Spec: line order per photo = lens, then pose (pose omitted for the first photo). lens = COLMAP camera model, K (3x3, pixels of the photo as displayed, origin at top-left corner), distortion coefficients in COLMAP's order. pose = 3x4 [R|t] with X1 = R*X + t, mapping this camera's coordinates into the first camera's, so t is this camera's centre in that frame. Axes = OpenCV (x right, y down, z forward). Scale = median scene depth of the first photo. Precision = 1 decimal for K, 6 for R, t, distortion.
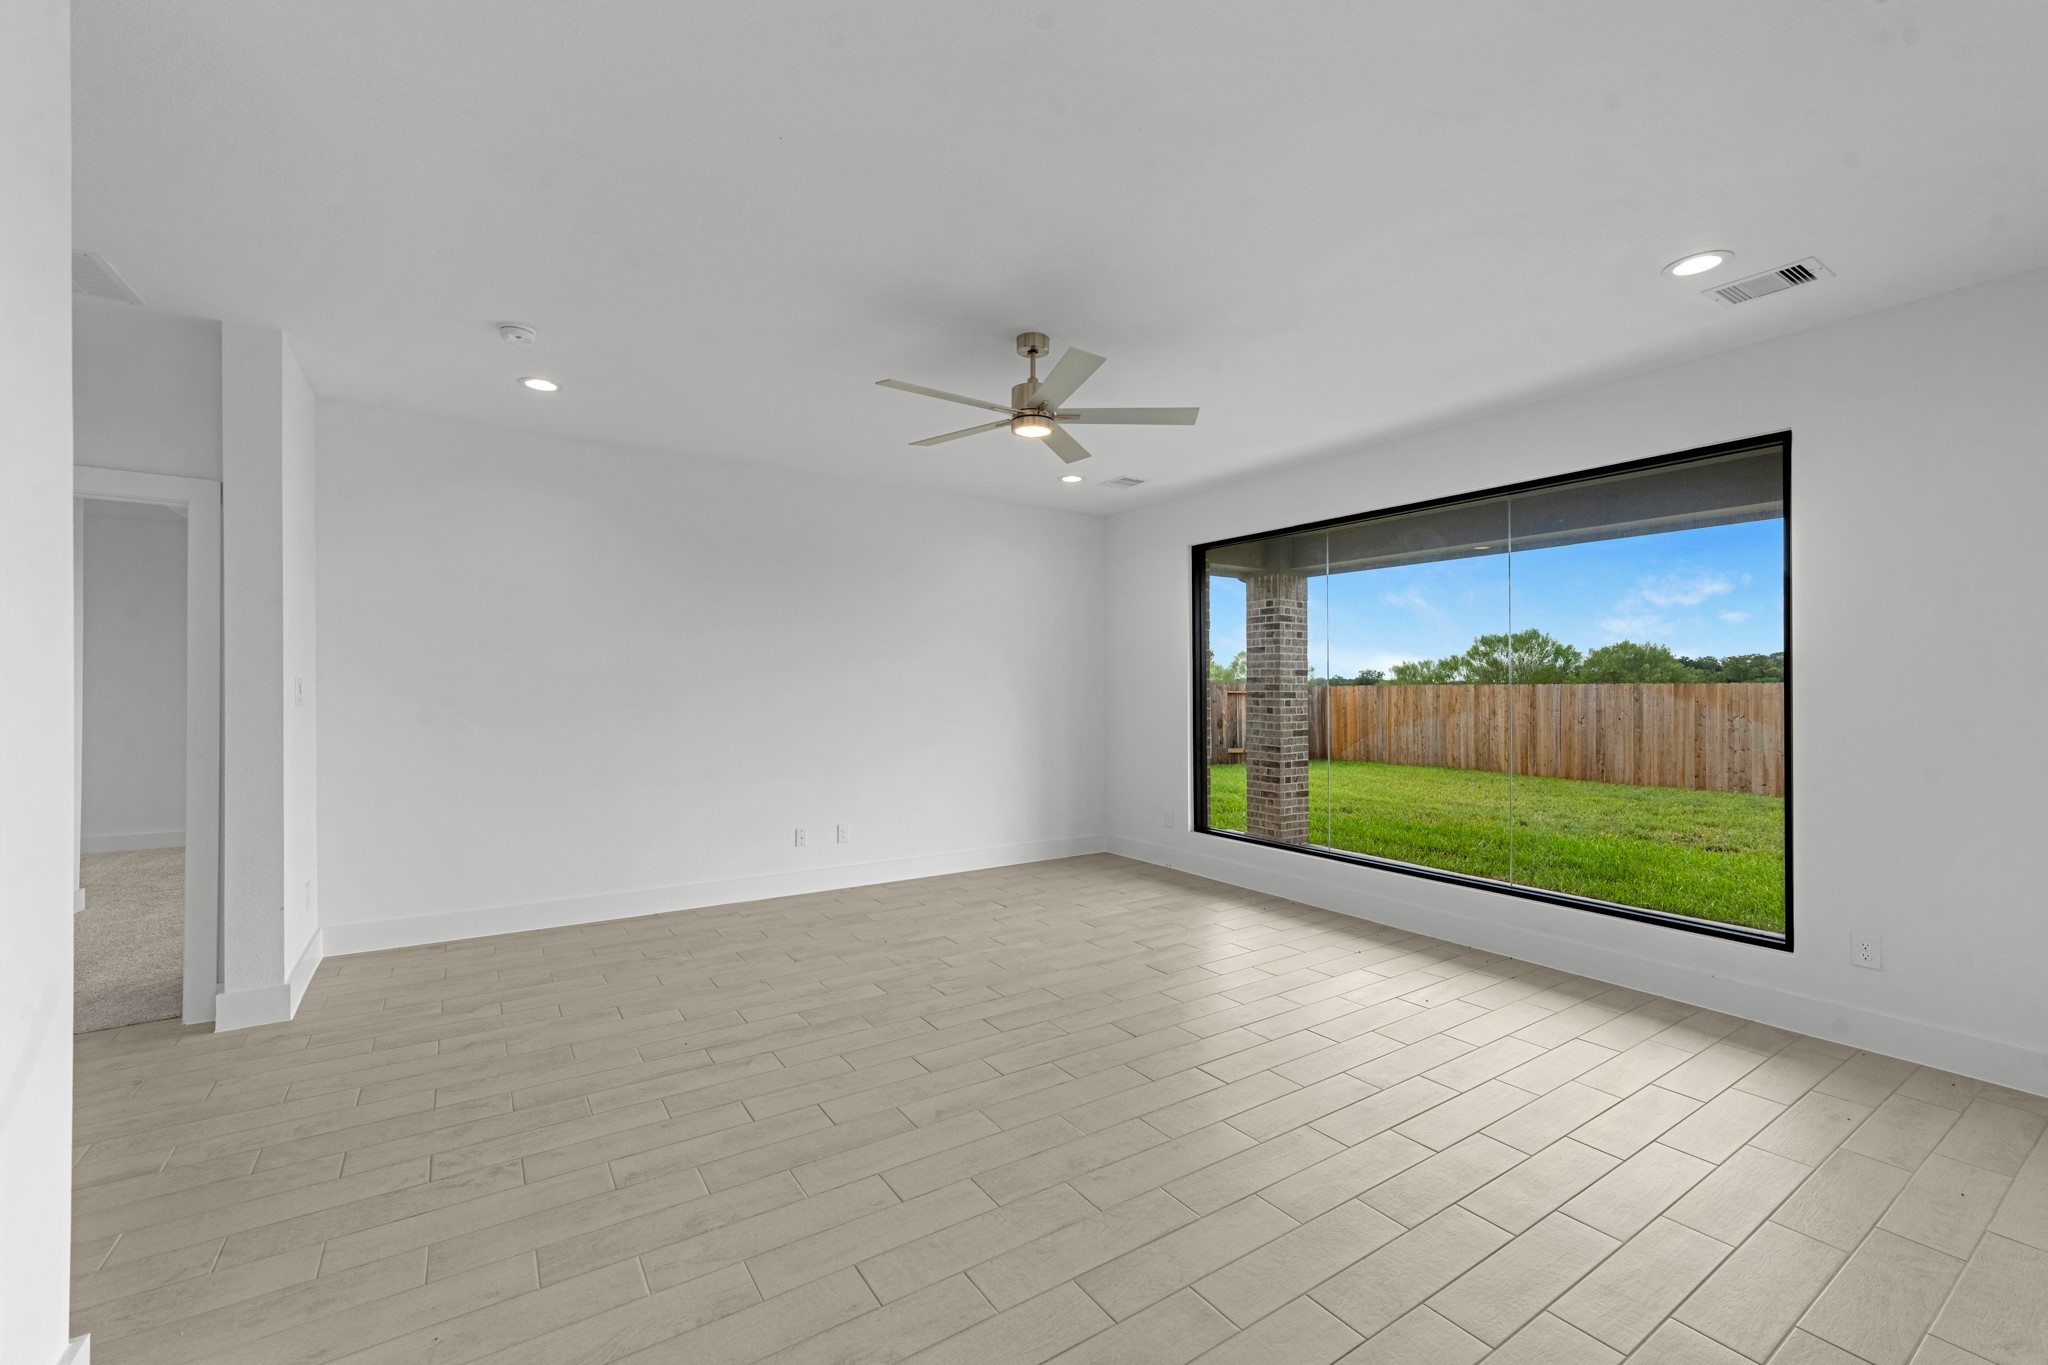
lens RADIAL K [[838.8, 0, 1009.9], [0, 838.8, 682.2], [0, 0, 1]] dist [0.006719, 0.000061]
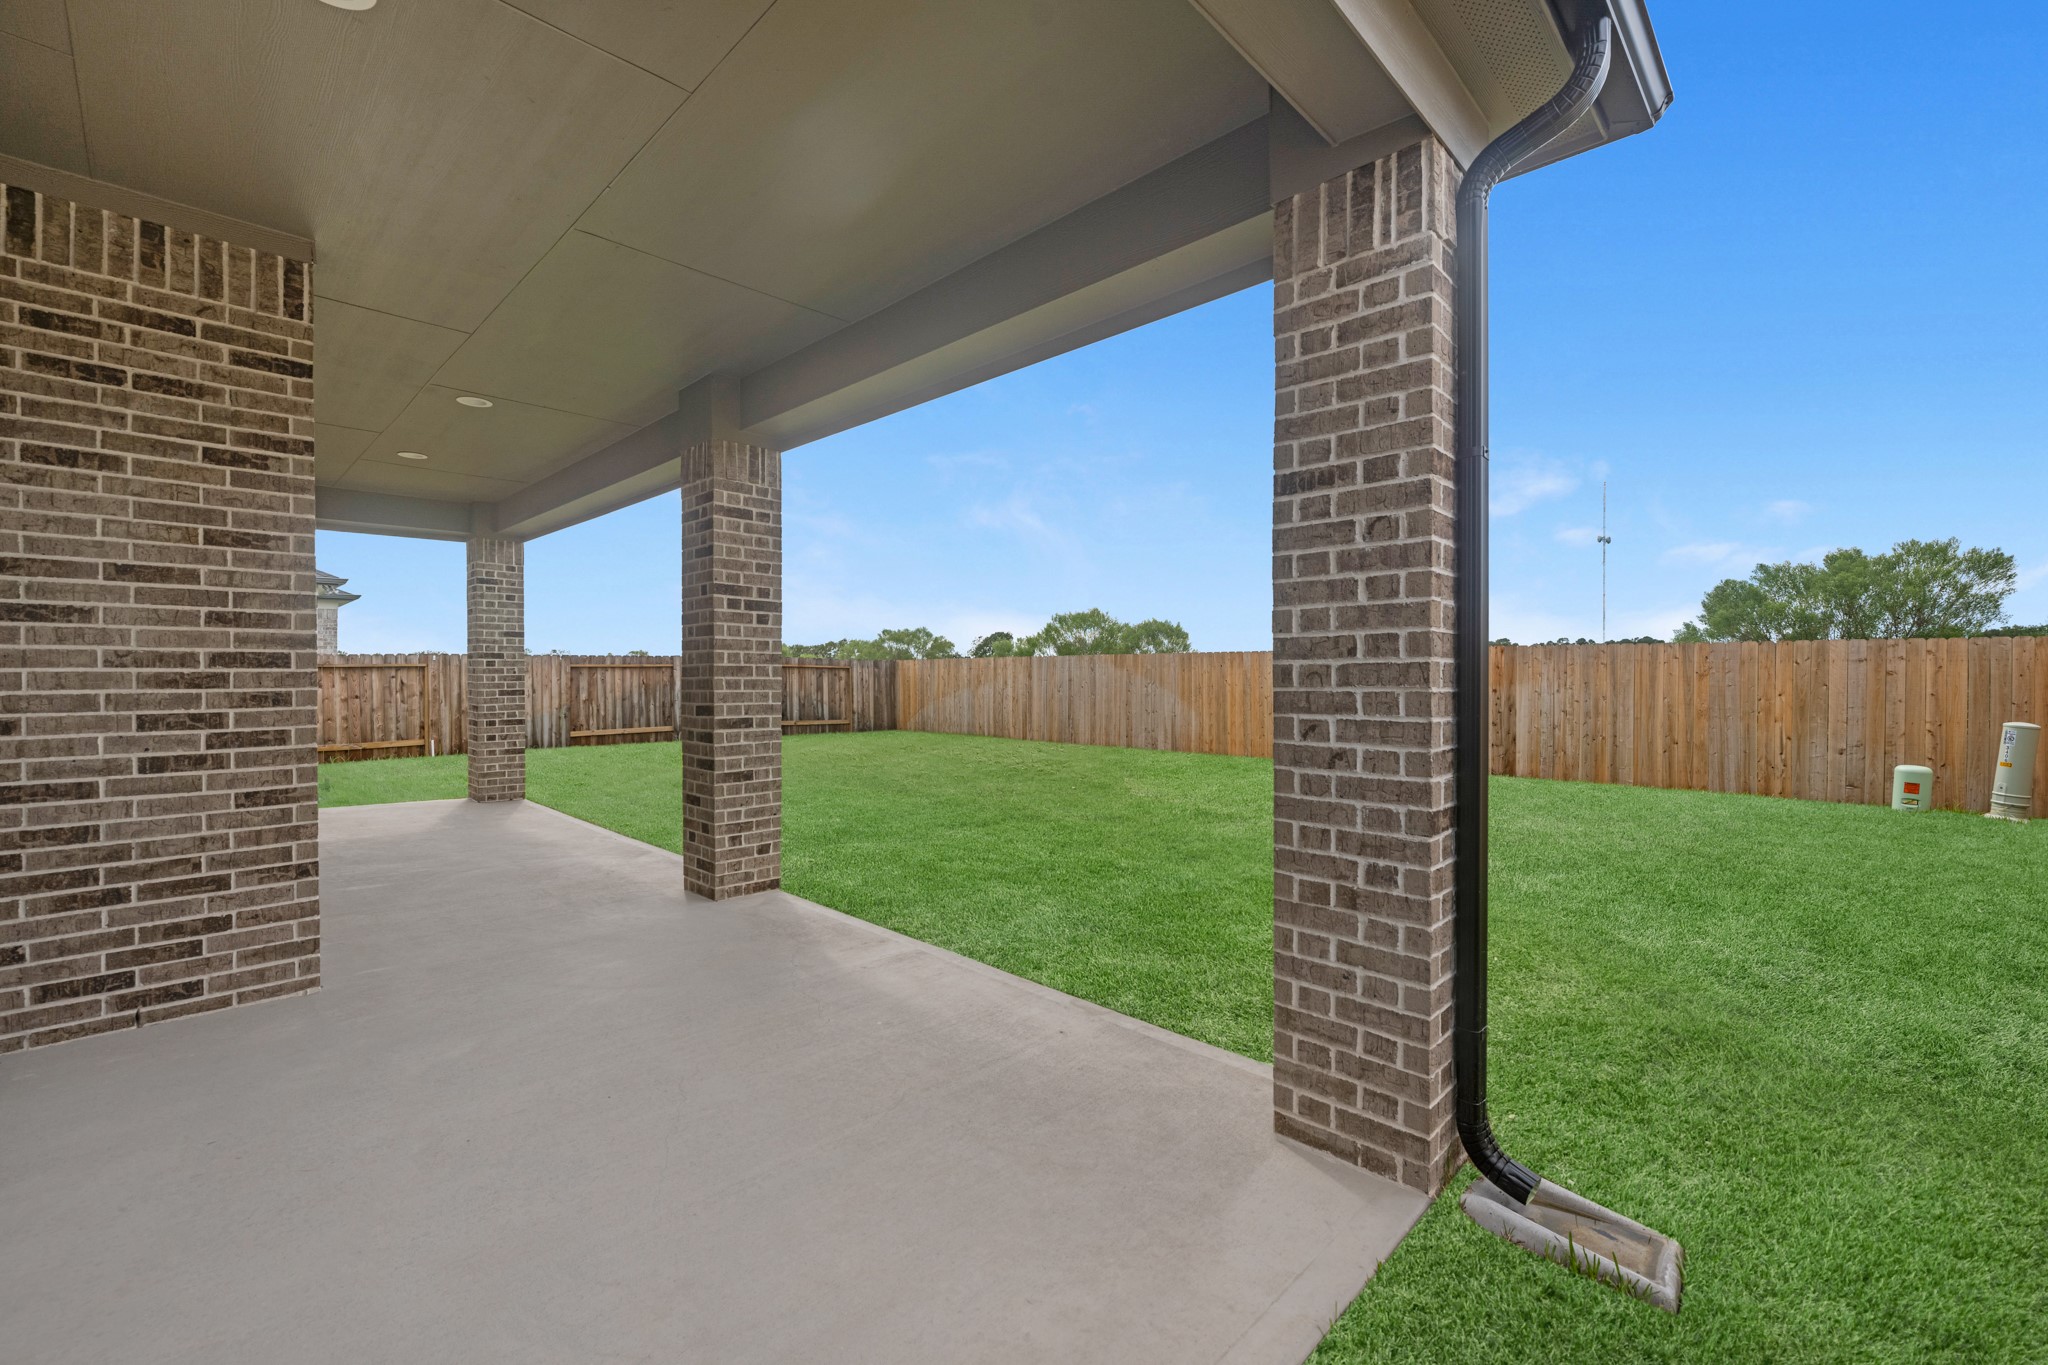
lens RADIAL K [[838.8, 0, 1017.8], [0, 838.8, 674.3], [0, 0, 1]] dist [0.006719, 0.000061]
pose [[0.983631, -0.004489, 0.180137, 0.427025], [0.003148, 0.999965, 0.007727, 0.017712], [-0.180165, -0.007034, 0.983611, -0.070341]]
